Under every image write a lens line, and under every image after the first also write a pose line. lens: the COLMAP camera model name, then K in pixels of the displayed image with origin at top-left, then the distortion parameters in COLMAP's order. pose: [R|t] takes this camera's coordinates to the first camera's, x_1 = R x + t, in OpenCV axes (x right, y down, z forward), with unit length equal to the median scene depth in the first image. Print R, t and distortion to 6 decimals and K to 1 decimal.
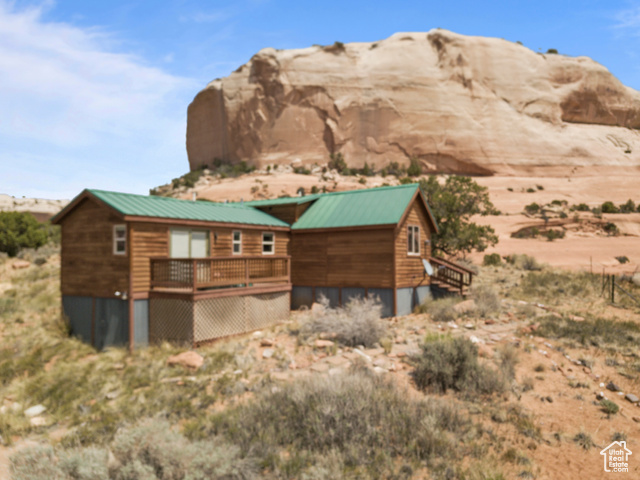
lens RADIAL K [[499.1, 0, 318.4], [0, 499.1, 241.8], [0, 0, 1]] dist [0.010674, 0.006658]
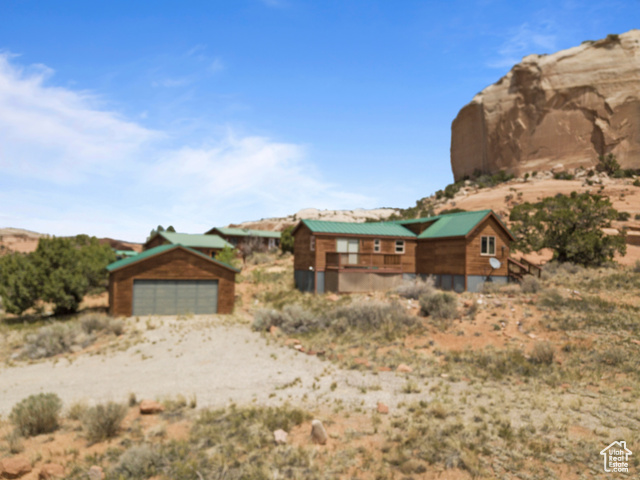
lens RADIAL K [[498.4, 0, 318.3], [0, 498.4, 240.2], [0, 0, 1]] dist [0.017561, 0.000961]
pose [[0.851961, 0.004139, -0.523588, 0.066991], [-0.013061, 0.999826, -0.013348, 0.000945], [0.523442, 0.018211, 0.851867, -0.072432]]
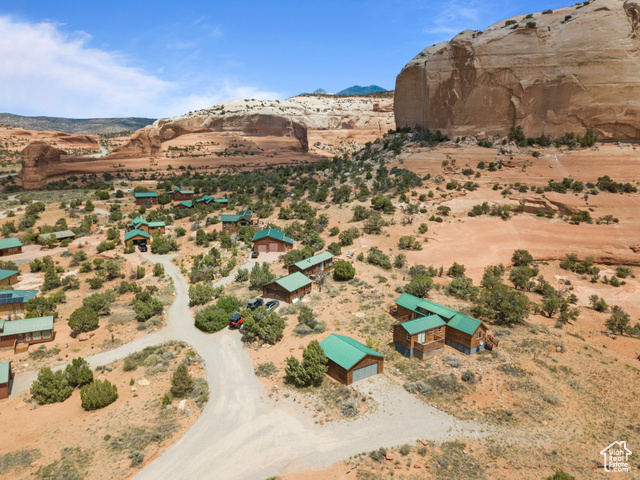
lens RADIAL K [[488.9, 0, 317.6], [0, 488.9, 241.2], [0, 0, 1]] dist [0.029661, 0.006810]
pose [[0.929603, 0.094339, -0.356285, 0.038149], [-0.004041, 0.969237, 0.246095, -0.196407], [0.368541, -0.227330, 0.901387, -0.325462]]
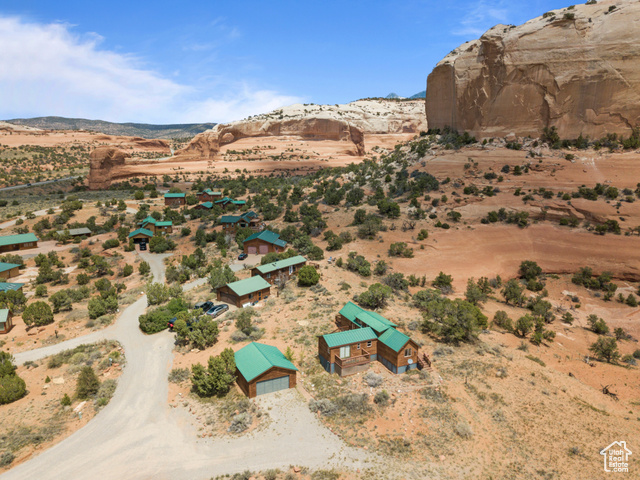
lens RADIAL K [[487.8, 0, 318.4], [0, 487.8, 242.1], [0, 0, 1]] dist [0.033398, -0.000572]
pose [[0.868366, 0.118143, -0.481646, 0.144457], [0.000677, 0.970926, 0.239380, -0.188404], [0.495923, -0.208196, 0.843039, -0.242744]]
